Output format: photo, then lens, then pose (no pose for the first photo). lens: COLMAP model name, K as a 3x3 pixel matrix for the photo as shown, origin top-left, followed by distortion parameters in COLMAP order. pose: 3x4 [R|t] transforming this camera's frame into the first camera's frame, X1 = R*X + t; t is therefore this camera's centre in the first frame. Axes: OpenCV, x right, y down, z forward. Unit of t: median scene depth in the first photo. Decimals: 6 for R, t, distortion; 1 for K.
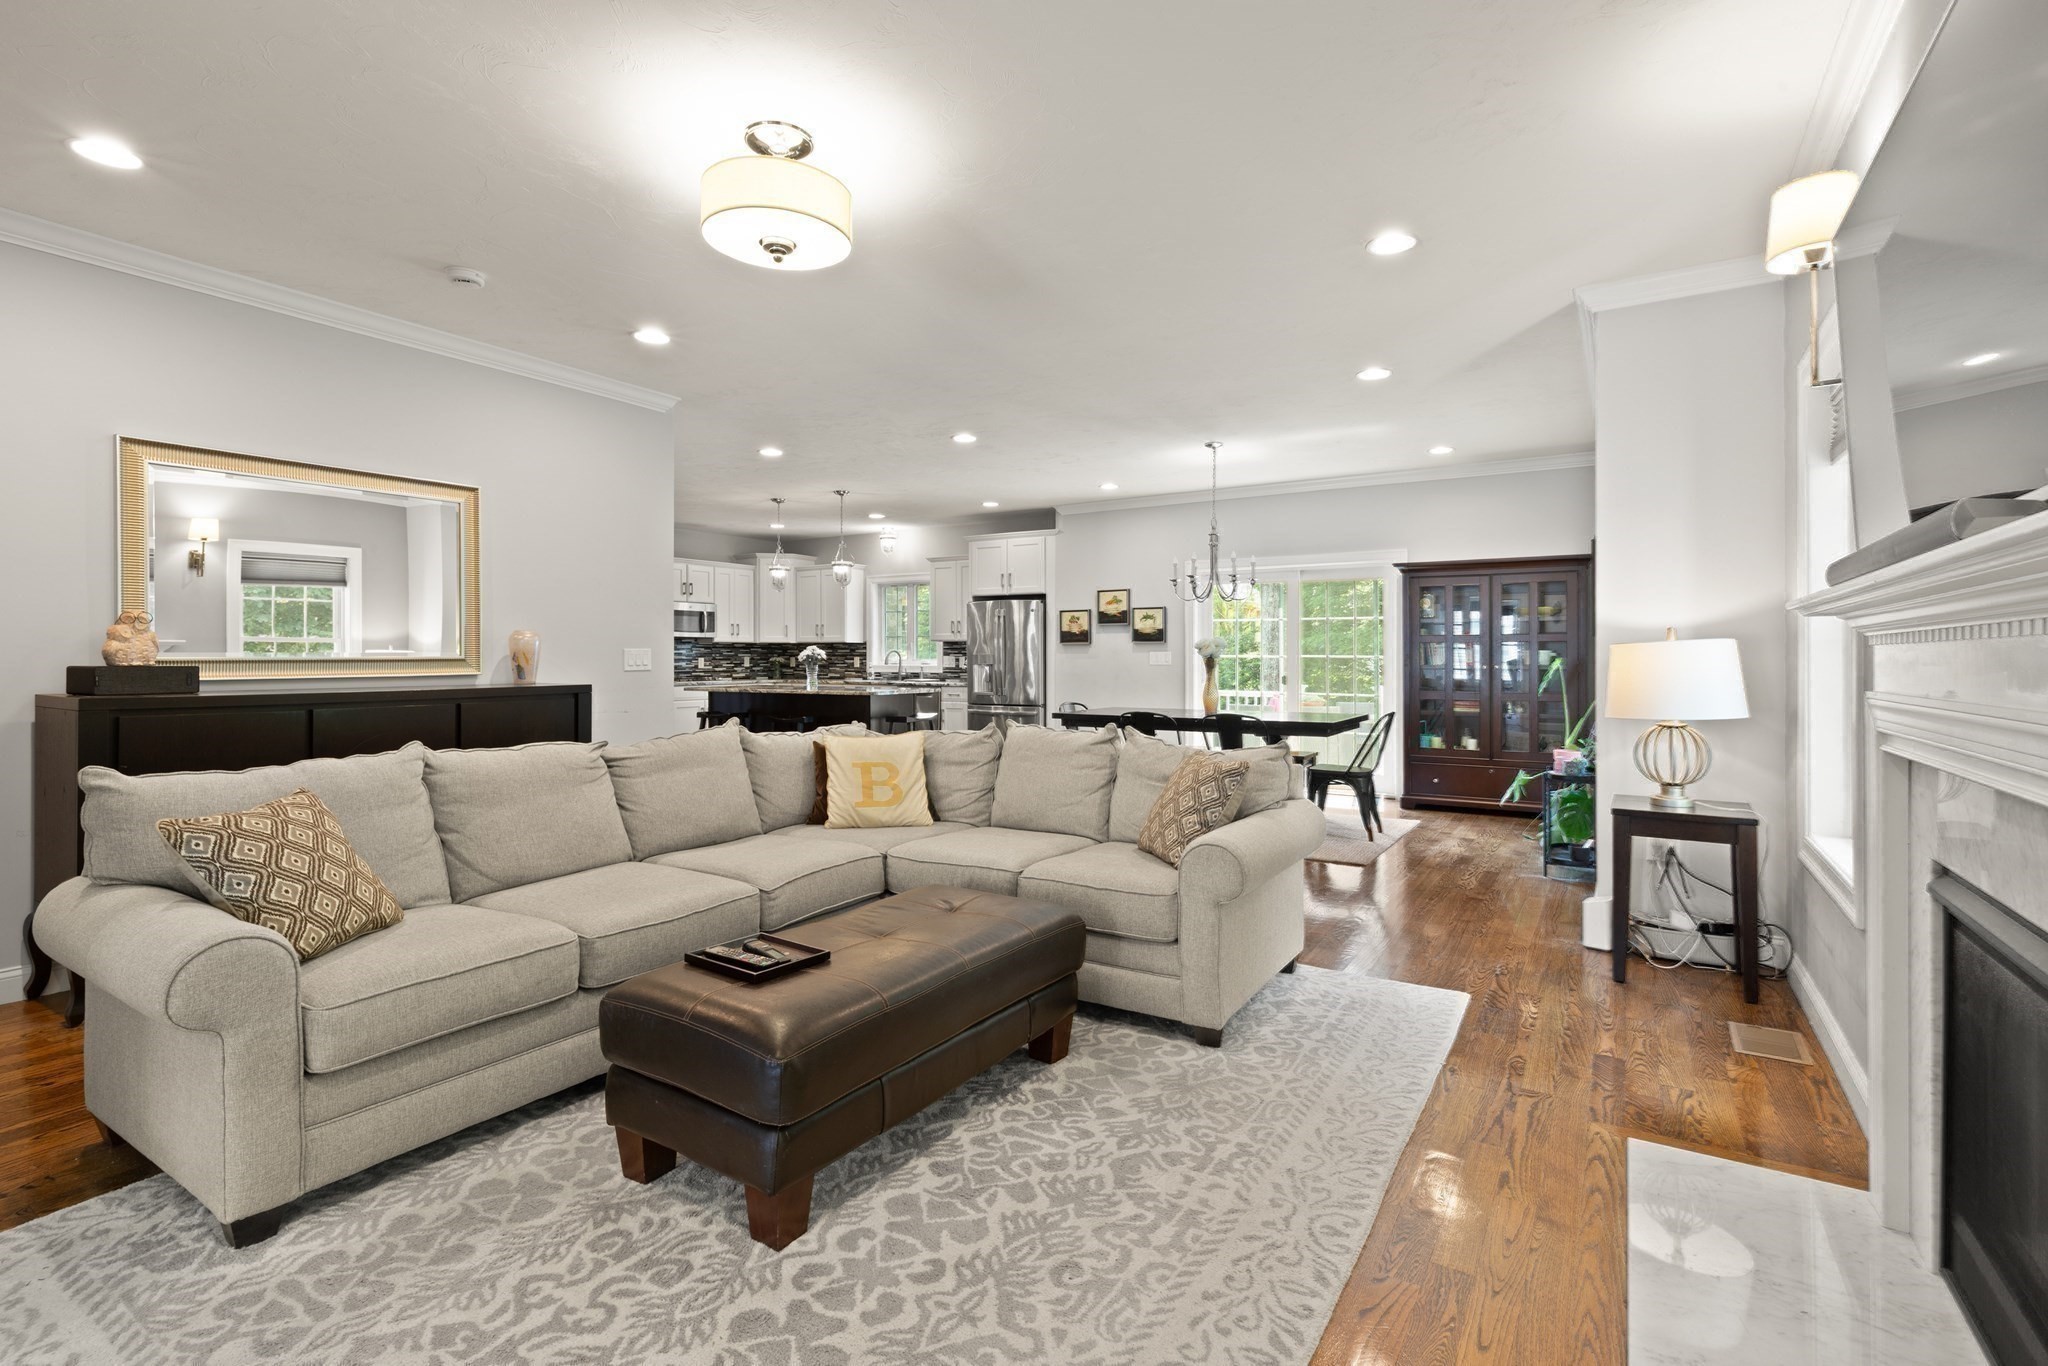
lens RADIAL K [[947.5, 0, 1030.4], [0, 947.5, 659.7], [0, 0, 1]] dist [0.000081, -0.000025]
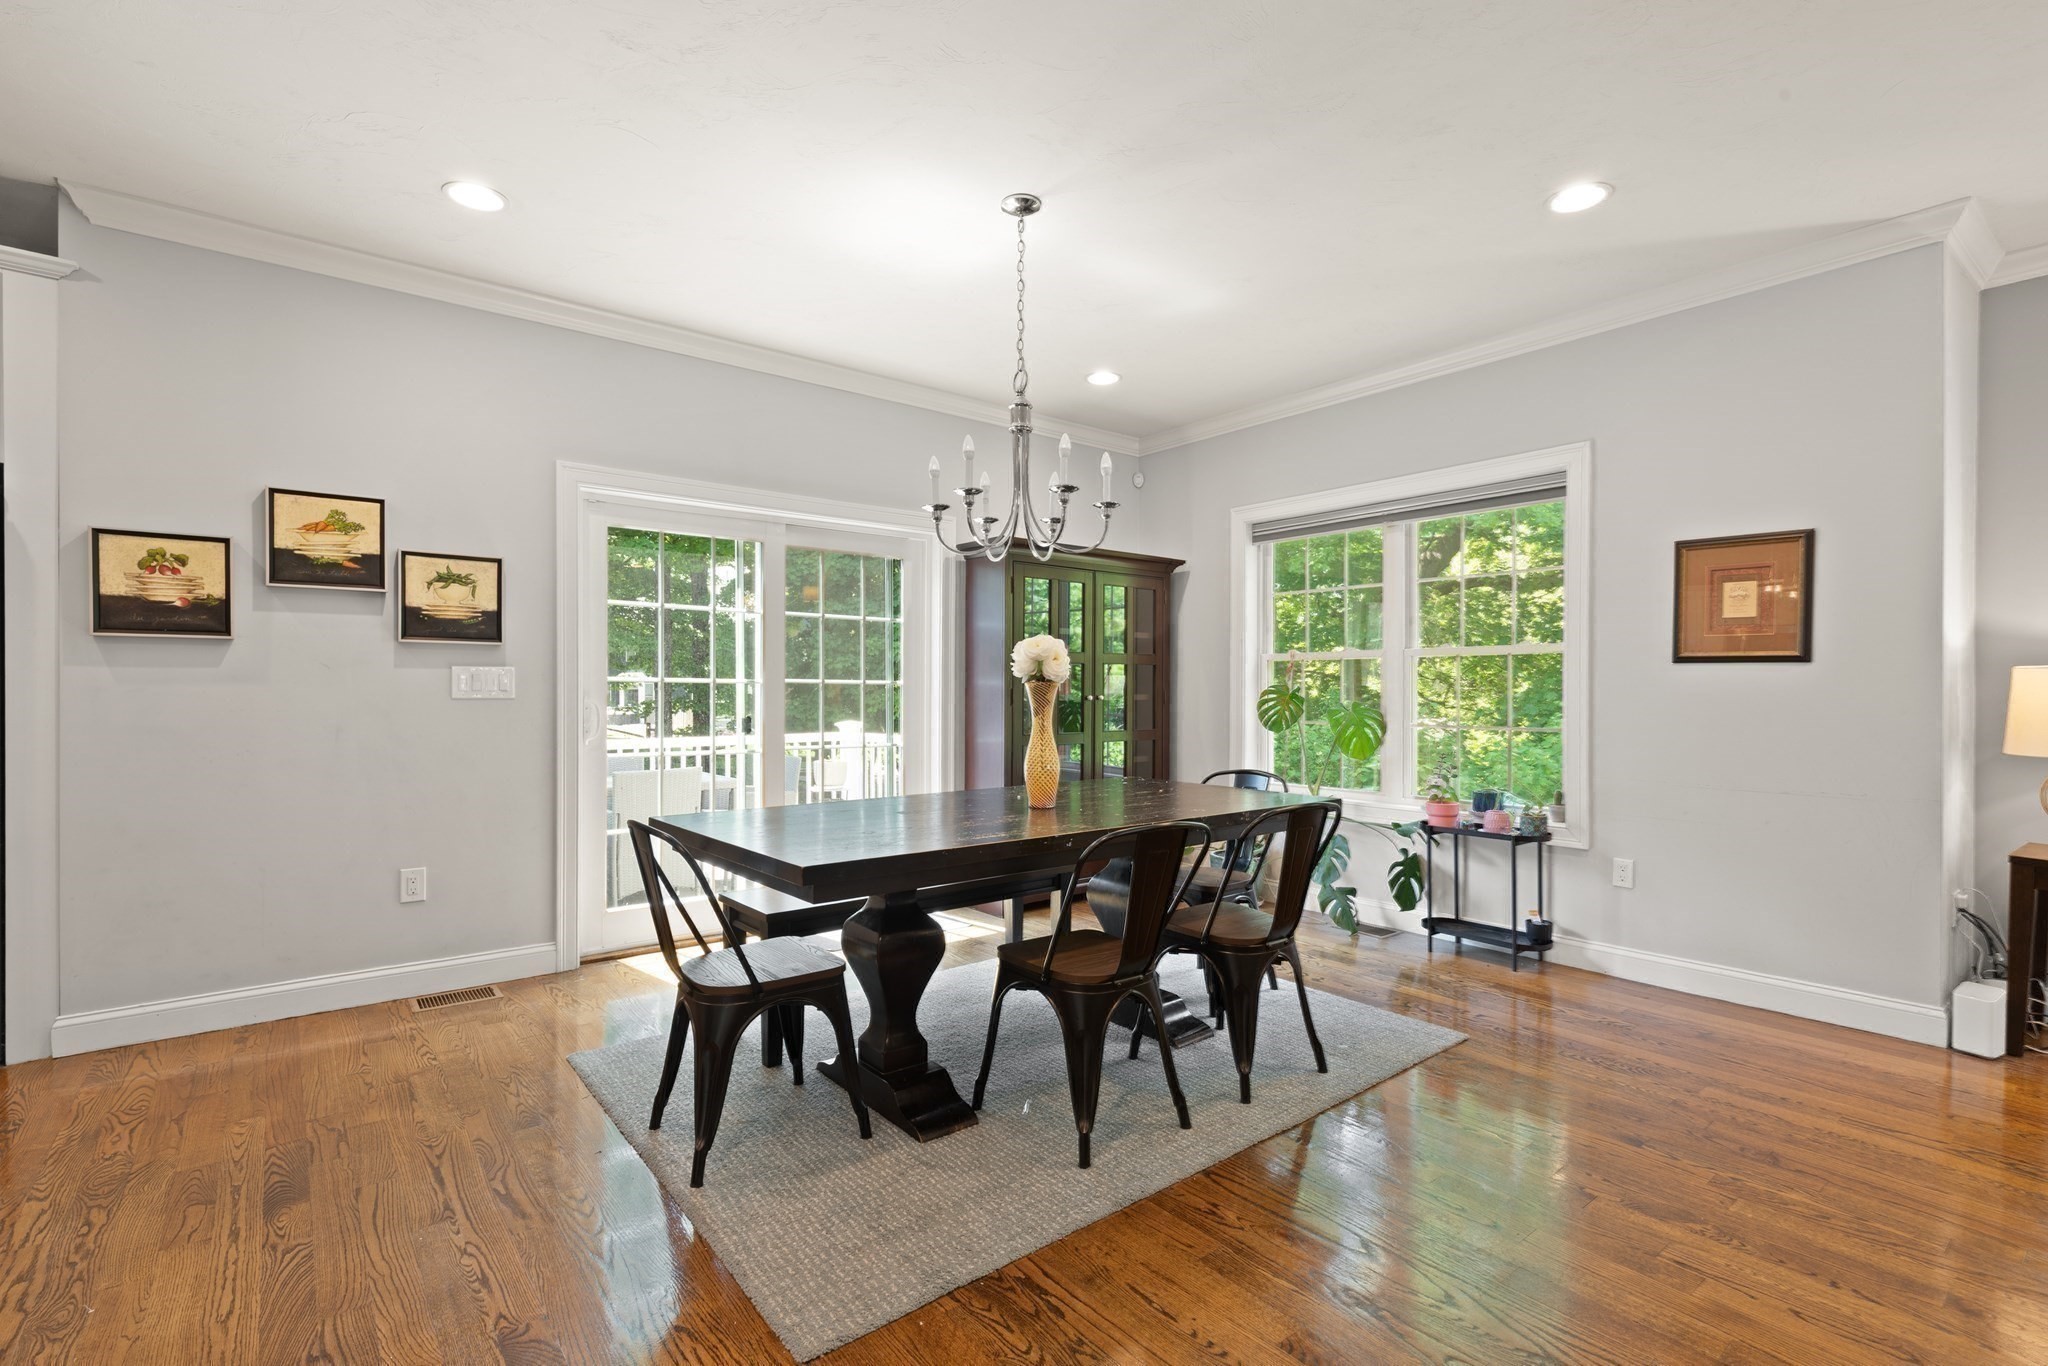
lens RADIAL K [[917.6, 0, 1024.0], [0, 917.6, 683.0], [0, 0, 1]] dist [-0.003712, -0.000195]
pose [[0.328179, 0.005058, 0.944602, -0.131224], [-0.000743, 0.999987, -0.005096, 0.000539], [-0.944615, 0.000970, 0.328179, 0.528035]]
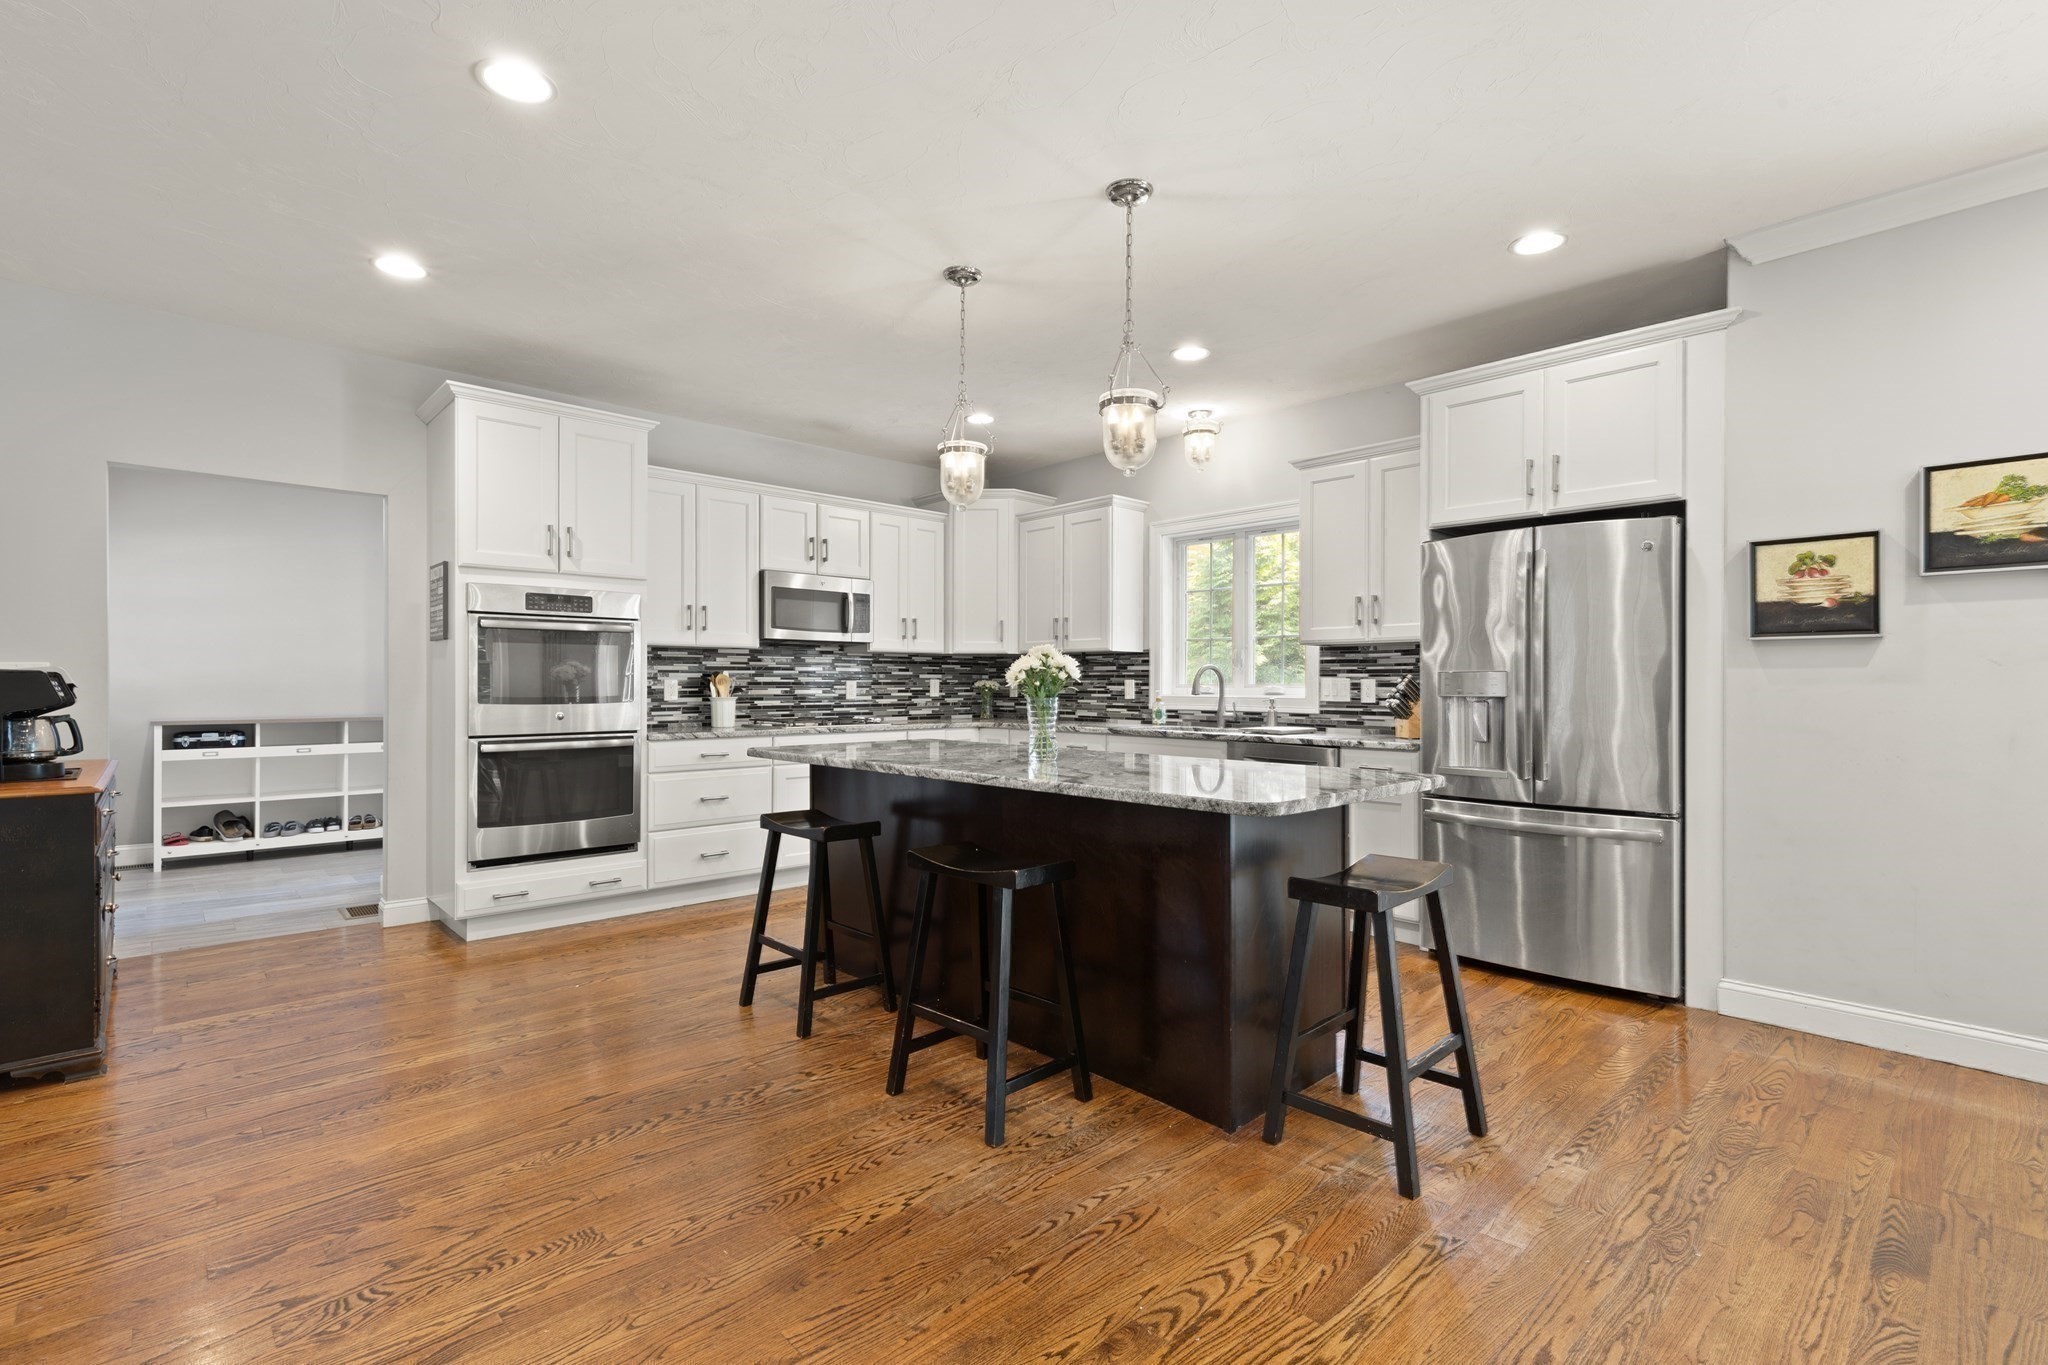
lens RADIAL K [[917.6, 0, 1024.0], [0, 917.6, 682.5], [0, 0, 1]] dist [-0.003712, -0.000195]
pose [[0.967270, 0.001546, -0.253744, -0.119521], [-0.002377, 0.999993, -0.002968, 0.000426], [0.253737, 0.003474, 0.967267, 0.530120]]
